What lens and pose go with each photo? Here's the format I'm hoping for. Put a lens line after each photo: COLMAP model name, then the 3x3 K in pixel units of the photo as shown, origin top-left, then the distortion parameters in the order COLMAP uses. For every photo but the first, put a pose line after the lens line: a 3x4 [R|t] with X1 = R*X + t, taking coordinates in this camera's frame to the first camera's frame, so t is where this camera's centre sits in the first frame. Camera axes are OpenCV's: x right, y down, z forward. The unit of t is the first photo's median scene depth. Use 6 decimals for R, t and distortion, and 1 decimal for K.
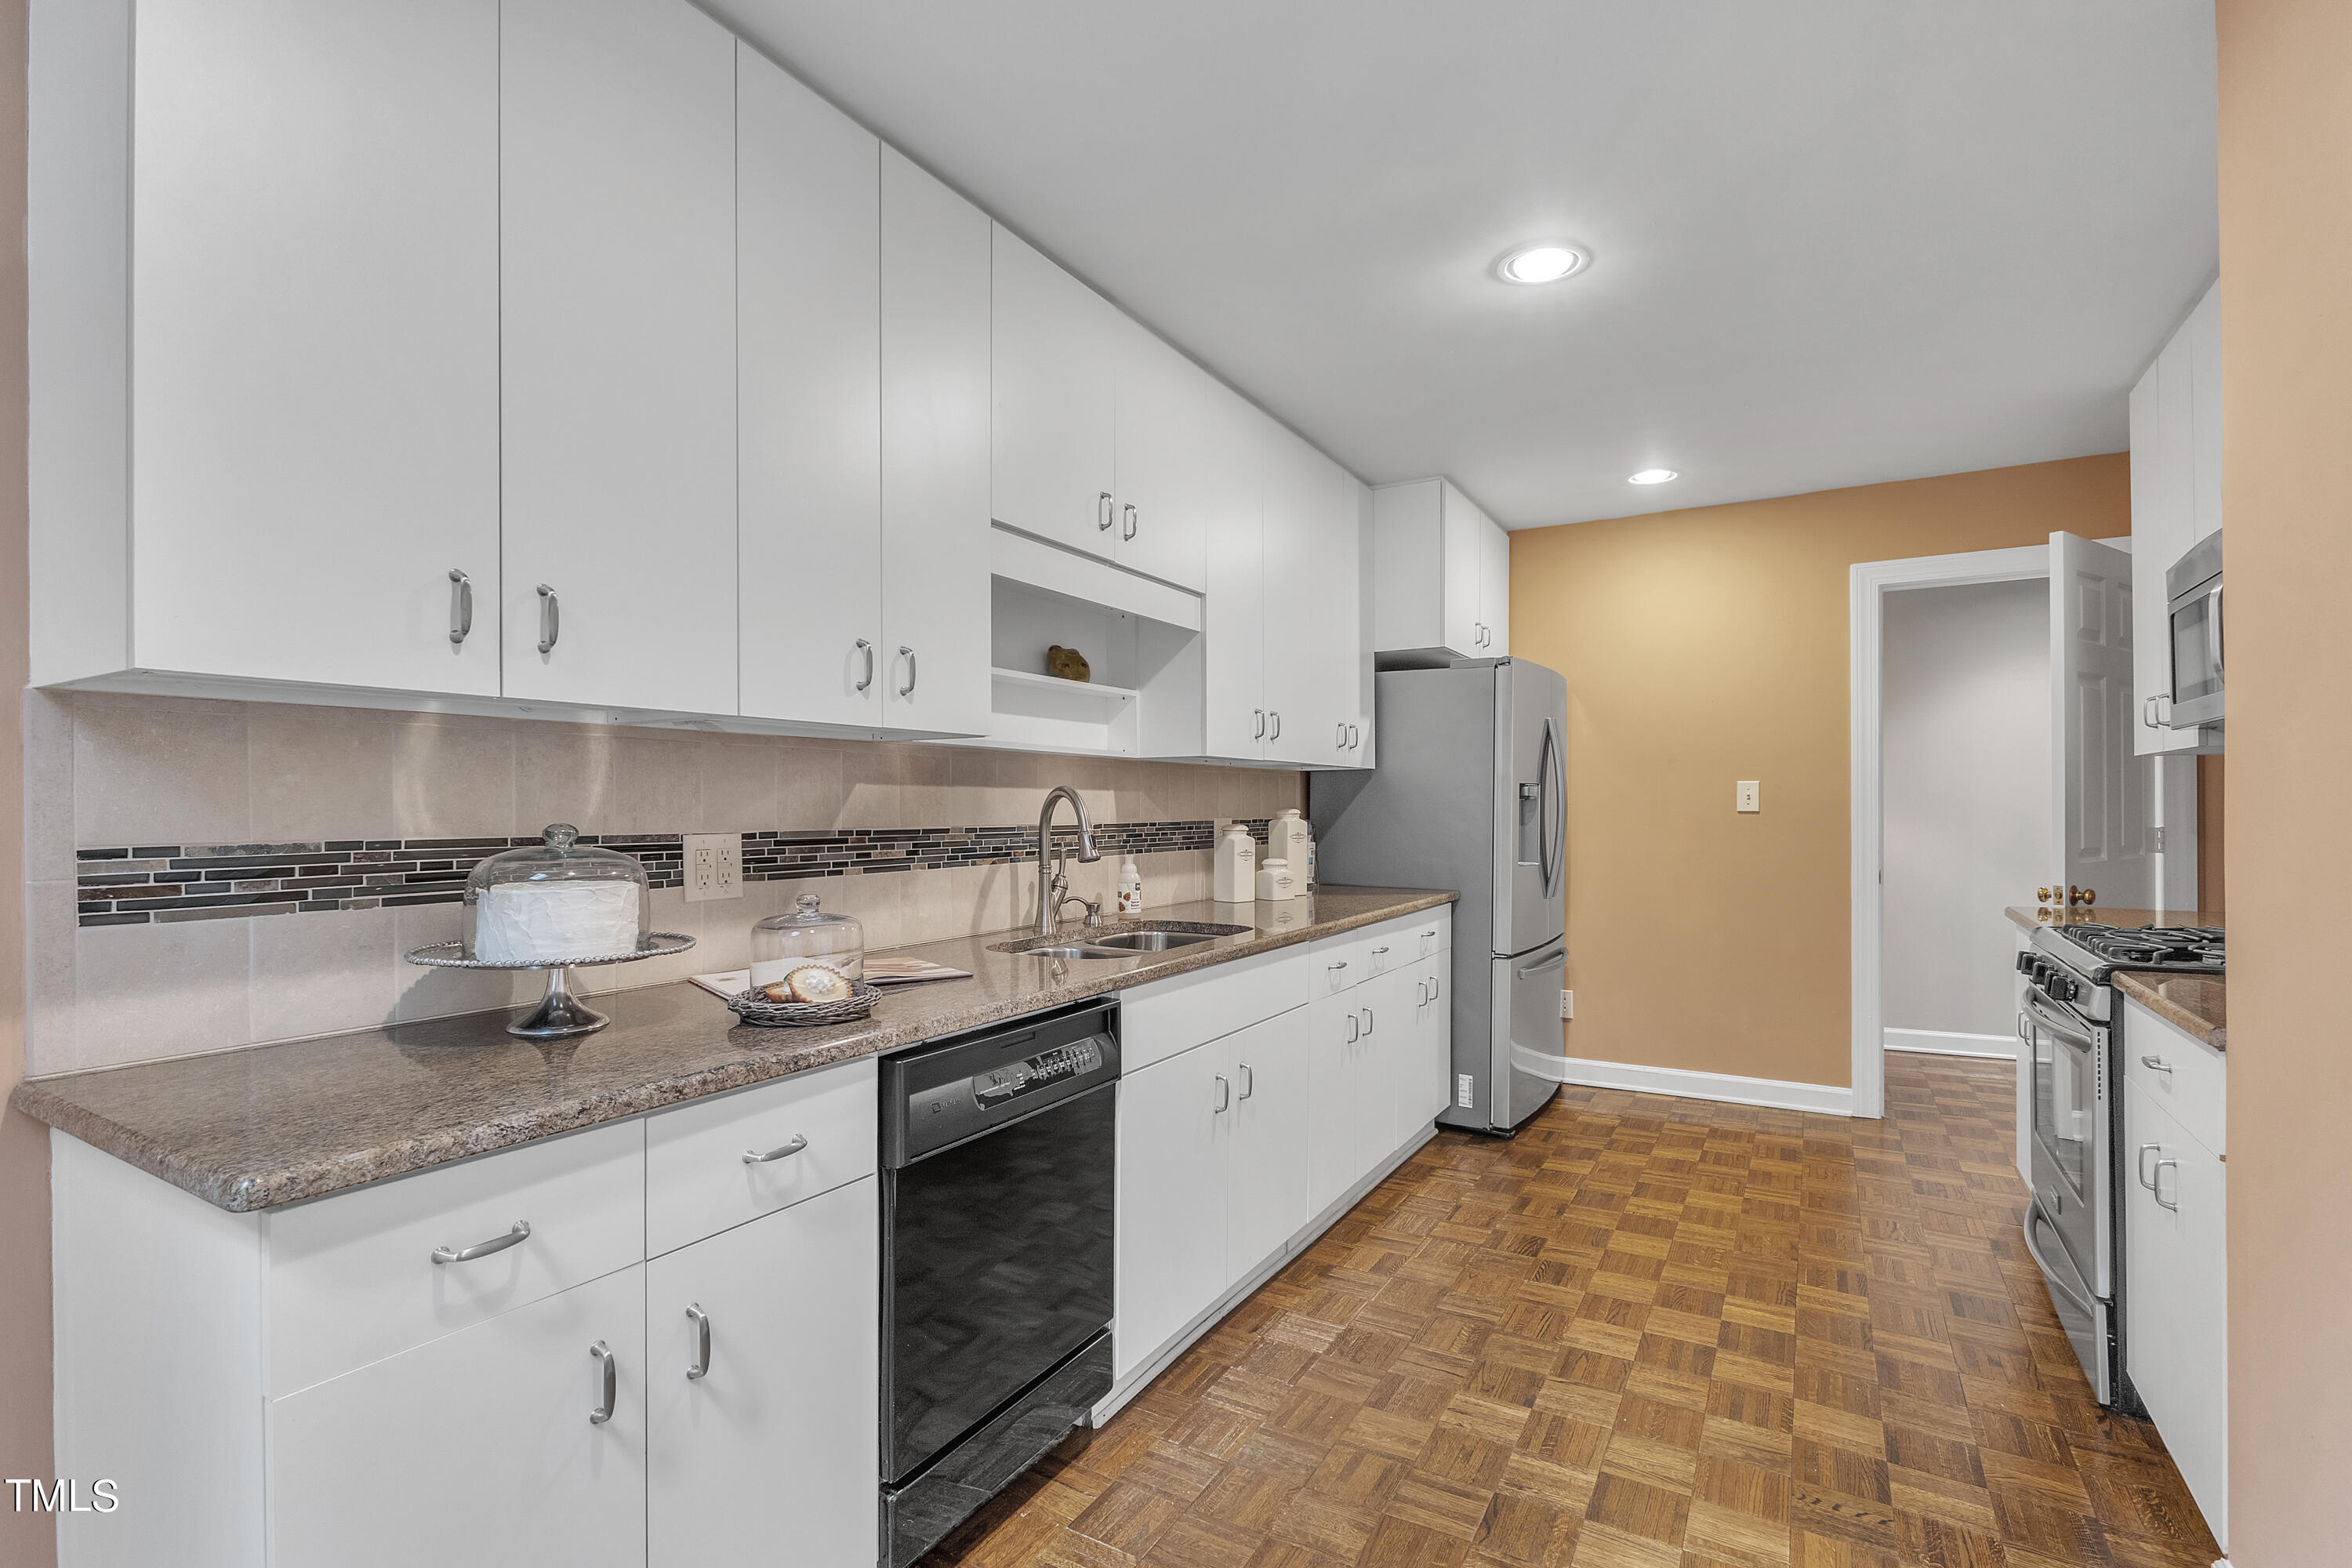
lens RADIAL K [[1054.0, 0, 1189.9], [0, 1054.0, 820.2], [0, 0, 1]] dist [-0.015102, -0.000161]
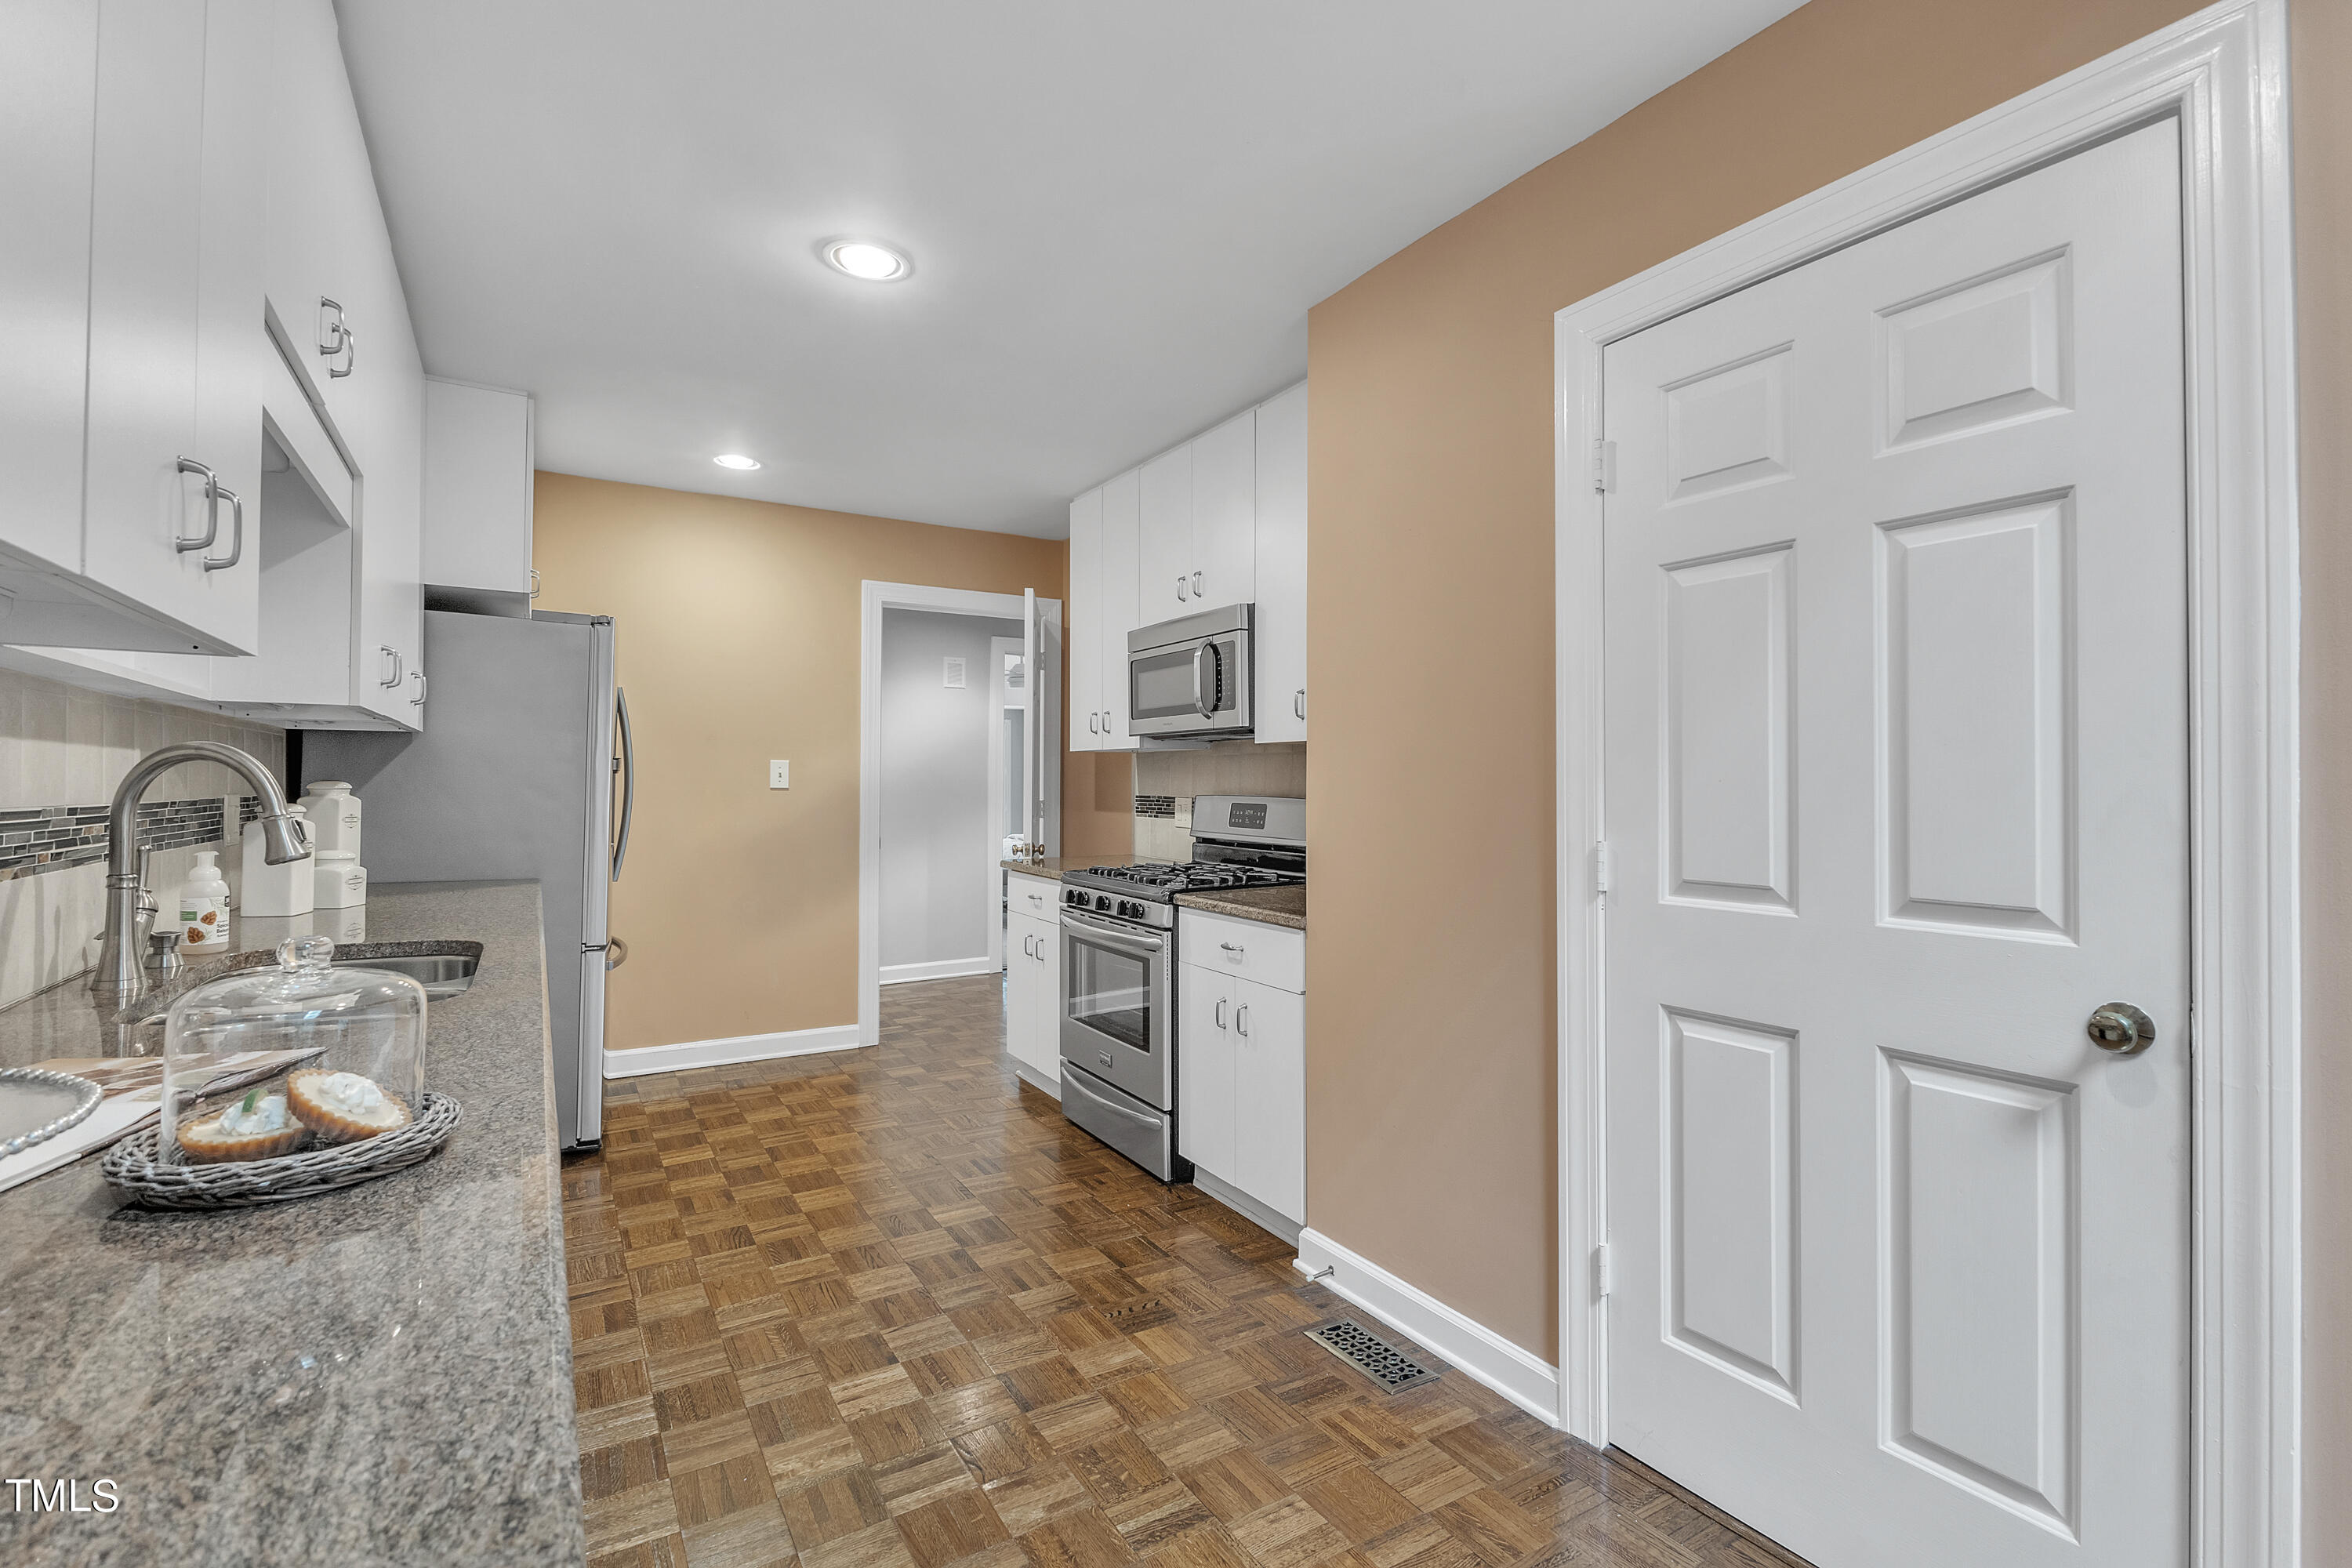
lens RADIAL K [[1037.6, 0, 1164.7], [0, 1037.6, 786.0], [0, 0, 1]] dist [-0.003584, -0.000508]
pose [[0.482088, 0.007285, 0.876092, -0.303856], [0.001620, 0.999956, -0.009206, -0.000014], [-0.876121, 0.005857, 0.482055, 0.182021]]
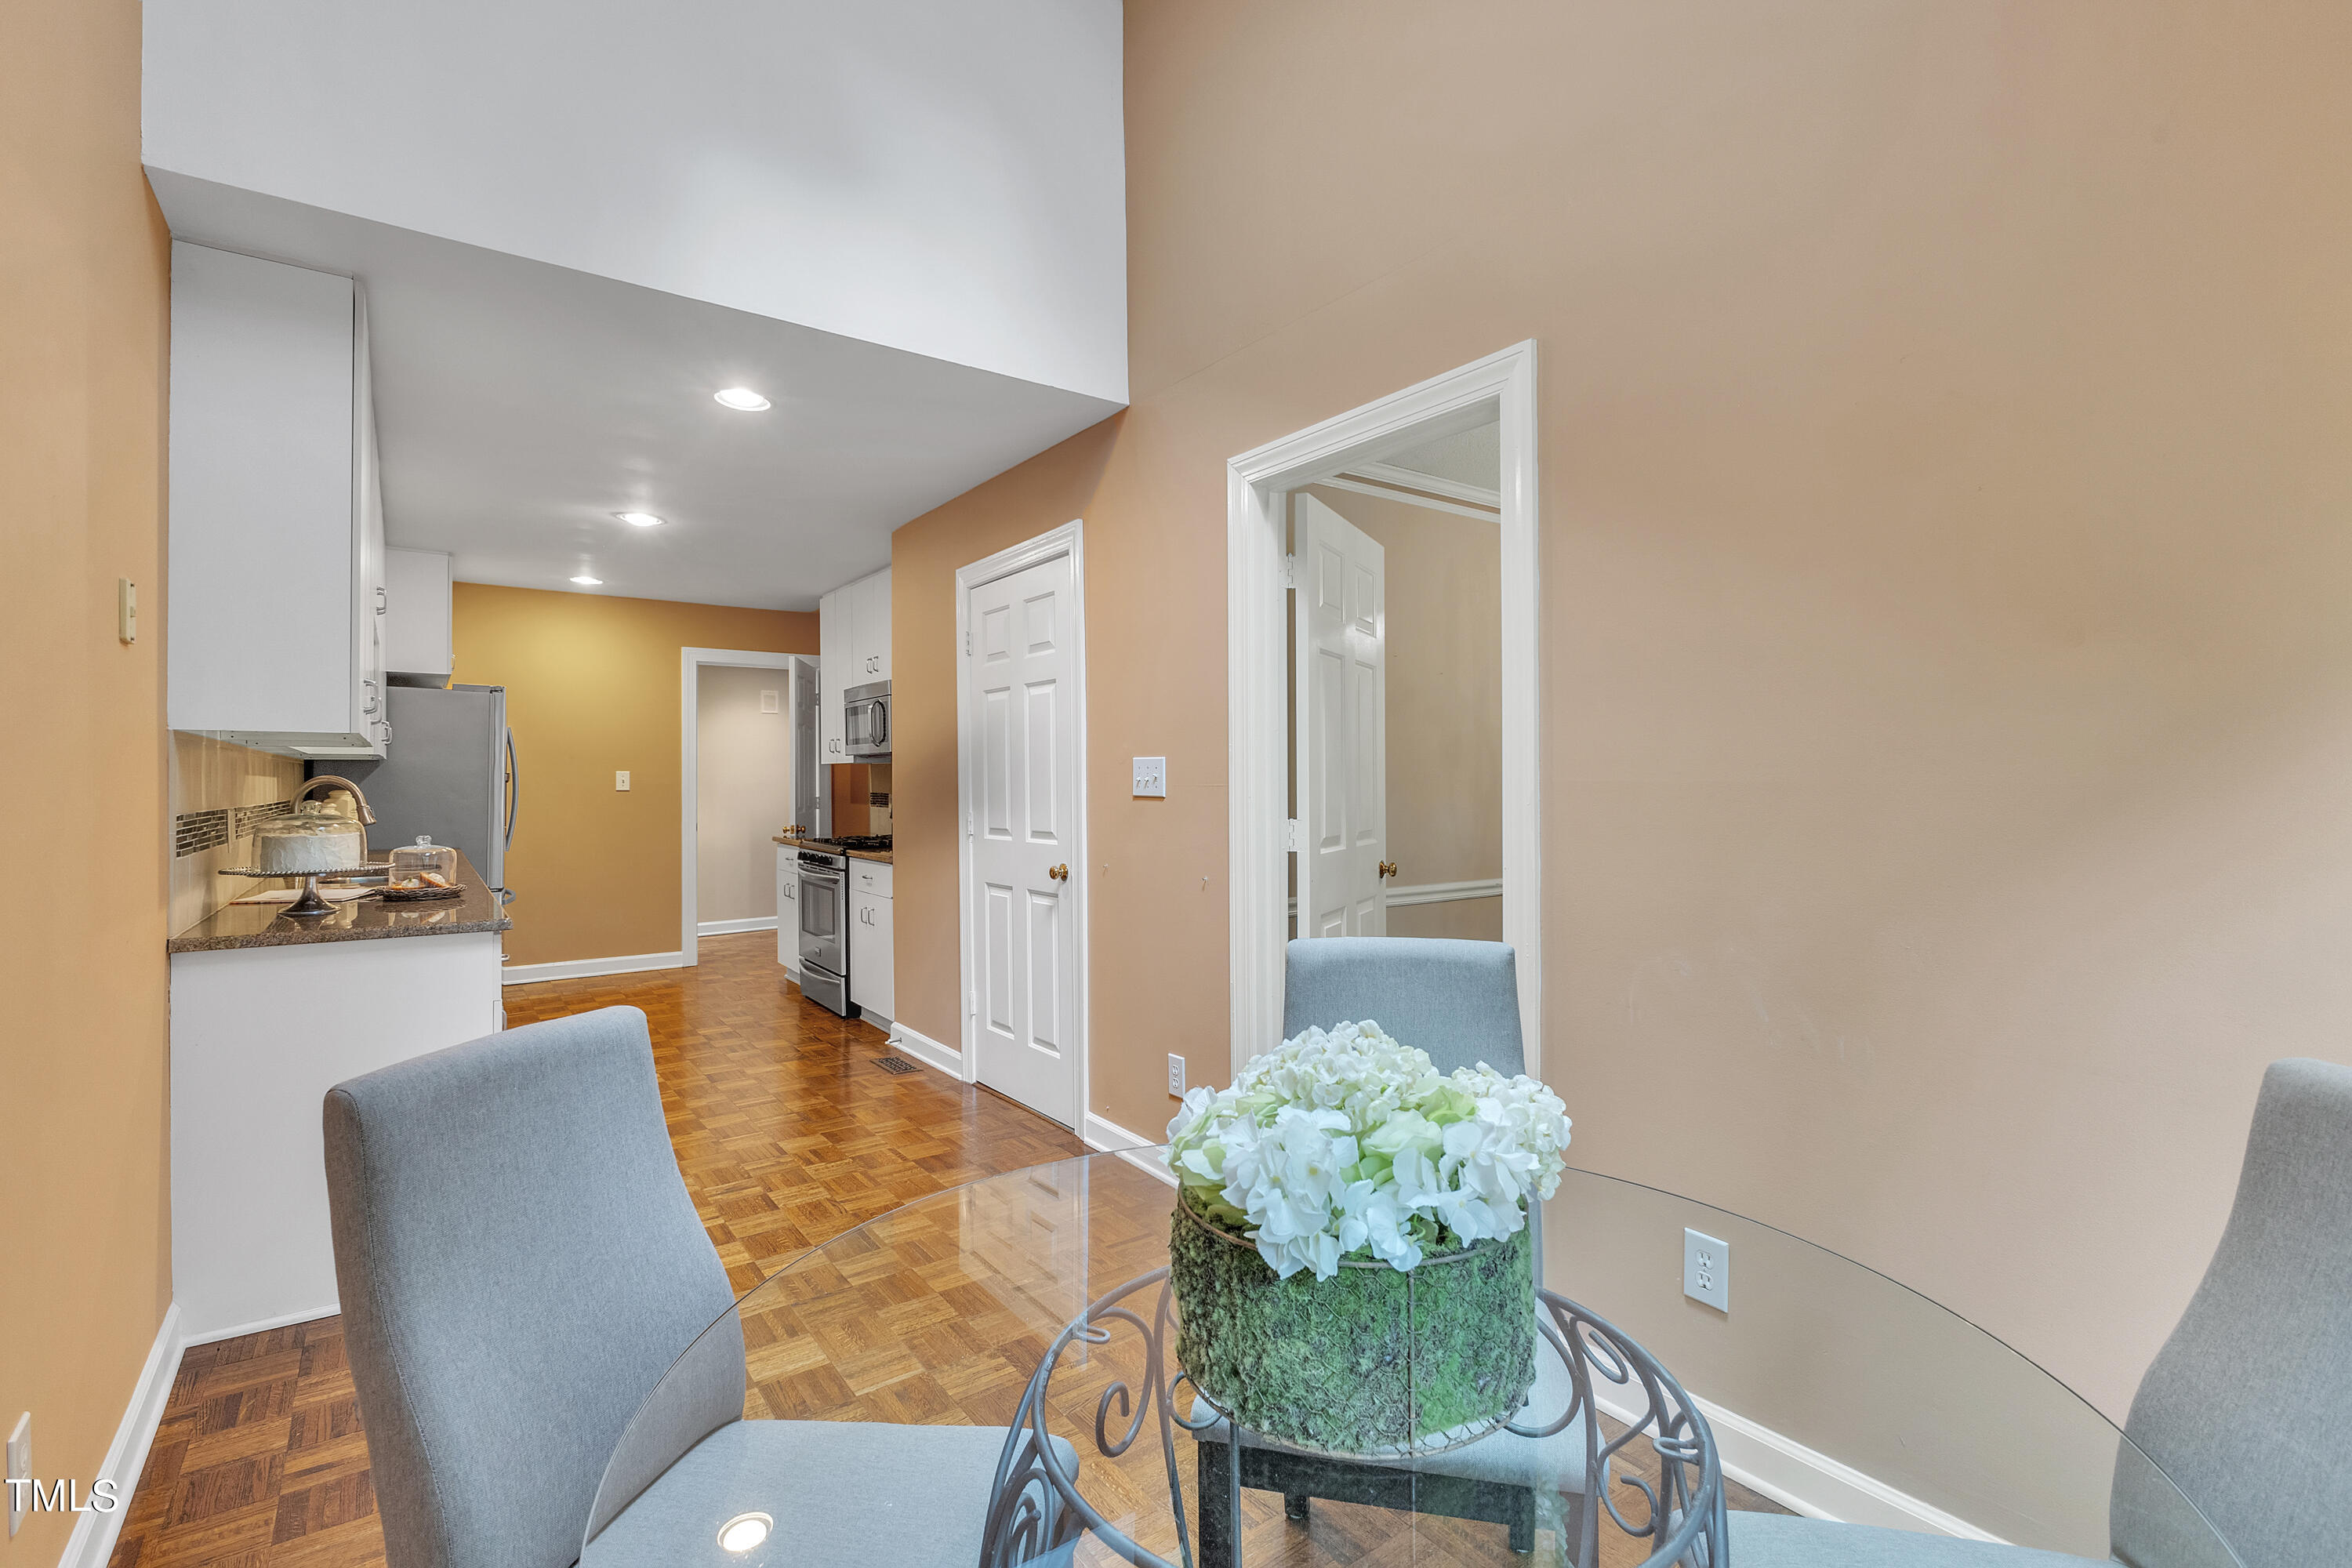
lens RADIAL K [[1021.6, 0, 1146.2], [0, 1021.6, 781.5], [0, 0, 1]] dist [-0.000975, -0.000378]
pose [[0.412769, 0.004660, 0.910824, -0.770740], [0.011491, 0.999881, -0.010323, 0.004503], [-0.910763, 0.014727, 0.412666, -0.508781]]
